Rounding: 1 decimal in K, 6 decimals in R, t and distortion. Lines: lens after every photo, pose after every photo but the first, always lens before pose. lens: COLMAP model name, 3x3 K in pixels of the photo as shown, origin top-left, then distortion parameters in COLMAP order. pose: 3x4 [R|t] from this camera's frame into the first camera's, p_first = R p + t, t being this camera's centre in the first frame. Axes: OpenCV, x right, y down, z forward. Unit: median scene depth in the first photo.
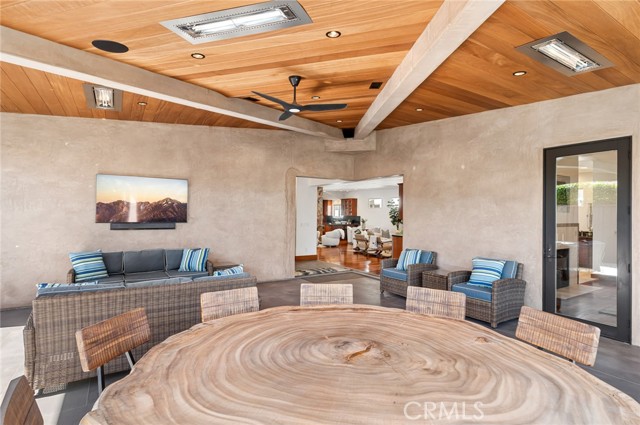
lens RADIAL K [[329.5, 0, 320.5], [0, 329.5, 213.7], [0, 0, 1]] dist [0.002738, 0.000208]
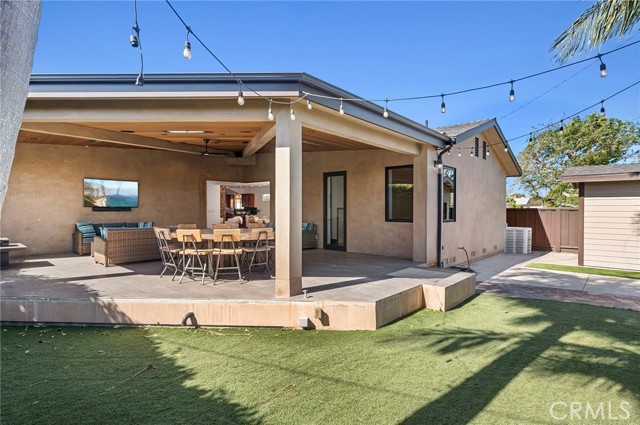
lens RADIAL K [[329.5, 0, 324.5], [0, 329.5, 215.0], [0, 0, 1]] dist [0.002738, 0.000208]
pose [[0.959562, -0.009845, 0.281325, 0.030296], [0.004393, 0.999790, 0.020003, 0.030467], [-0.281463, -0.017959, 0.959404, -0.745291]]
